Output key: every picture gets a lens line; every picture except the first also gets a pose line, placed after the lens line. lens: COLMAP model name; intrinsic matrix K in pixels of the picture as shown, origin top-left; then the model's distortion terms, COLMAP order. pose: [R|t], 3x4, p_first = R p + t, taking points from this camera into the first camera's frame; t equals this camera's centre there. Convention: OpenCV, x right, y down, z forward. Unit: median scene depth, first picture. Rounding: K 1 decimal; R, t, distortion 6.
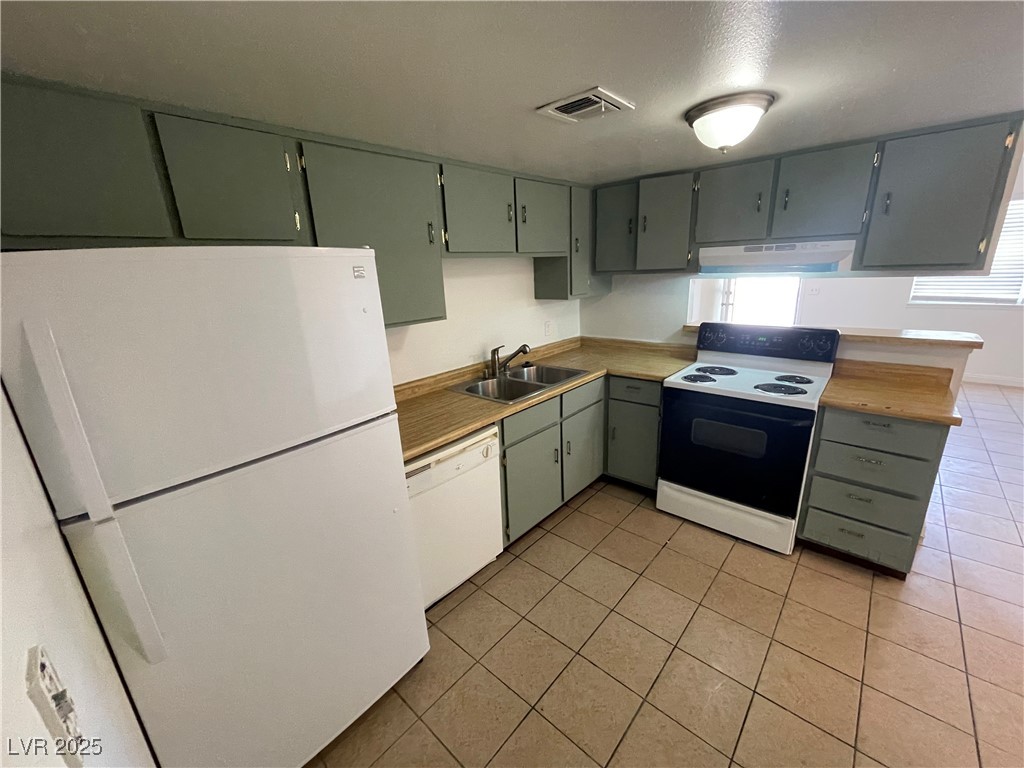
lens RADIAL K [[413.3, 0, 509.1], [0, 413.3, 387.5], [0, 0, 1]] dist [0.000143, 0.000080]
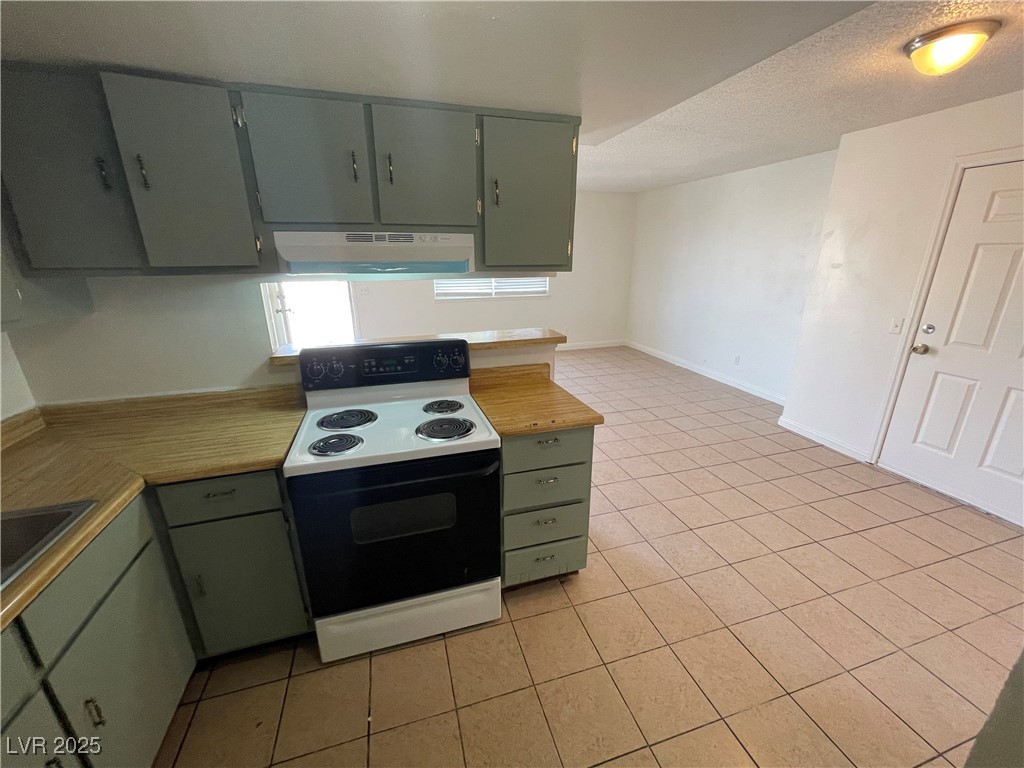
lens RADIAL K [[413.3, 0, 509.1], [0, 413.3, 387.5], [0, 0, 1]] dist [0.000143, 0.000080]
pose [[0.518353, -0.225482, 0.824905, 0.103170], [0.225428, 0.966523, 0.122538, -0.125579], [-0.824920, 0.122438, 0.551830, 0.451590]]
